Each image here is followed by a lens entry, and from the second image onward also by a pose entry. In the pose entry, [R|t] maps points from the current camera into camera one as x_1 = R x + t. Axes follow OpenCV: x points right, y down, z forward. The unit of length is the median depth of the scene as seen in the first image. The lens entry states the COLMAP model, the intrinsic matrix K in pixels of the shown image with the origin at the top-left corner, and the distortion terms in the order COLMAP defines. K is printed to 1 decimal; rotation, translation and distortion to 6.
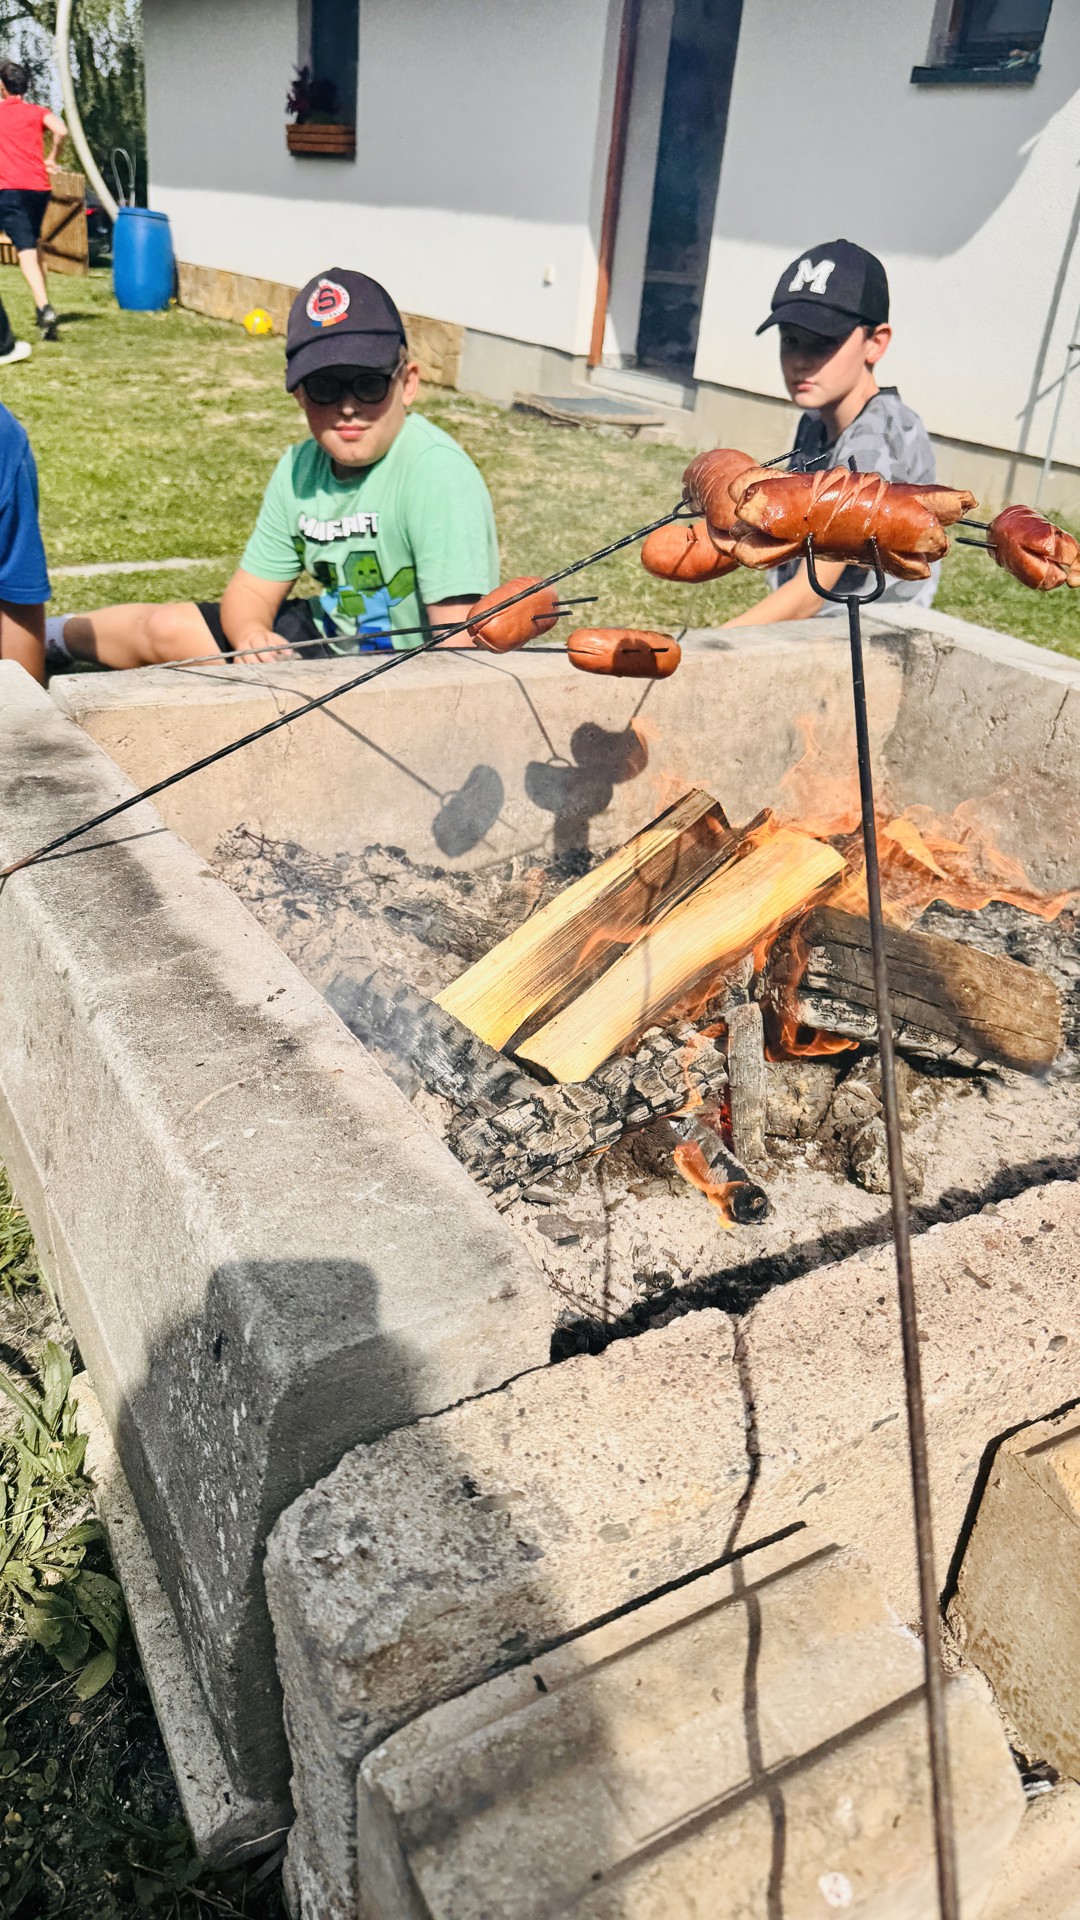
lens RADIAL K [[1344.3, 0, 533.6], [0, 1344.3, 959.8], [0, 0, 1]] dist [0.003216, -0.012890]
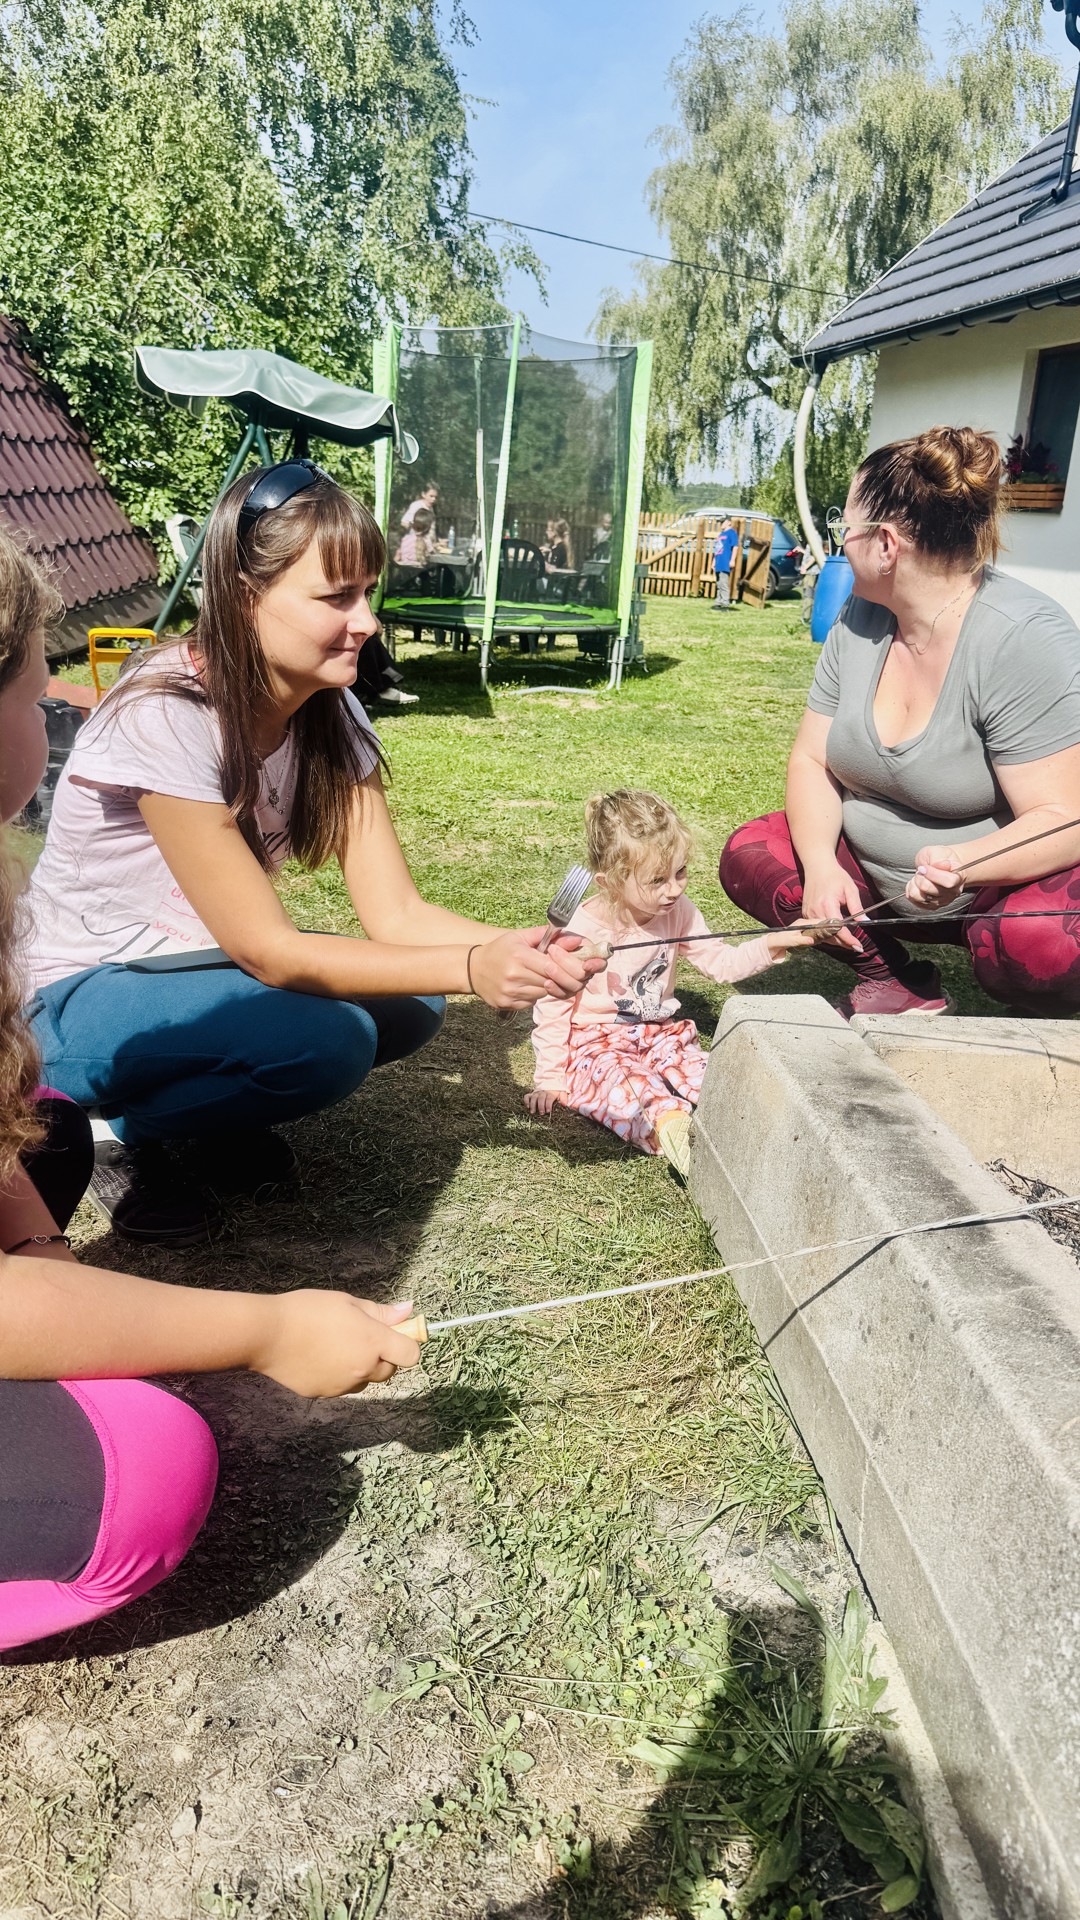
lens RADIAL K [[1344.3, 0, 541.1], [0, 1344.3, 953.0], [0, 0, 1]] dist [0.003216, -0.012890]
pose [[0.900175, 0.103399, -0.423075, -0.165646], [-0.189698, 0.967508, -0.167161, -0.010744], [0.392044, 0.230731, 0.890542, -0.314128]]
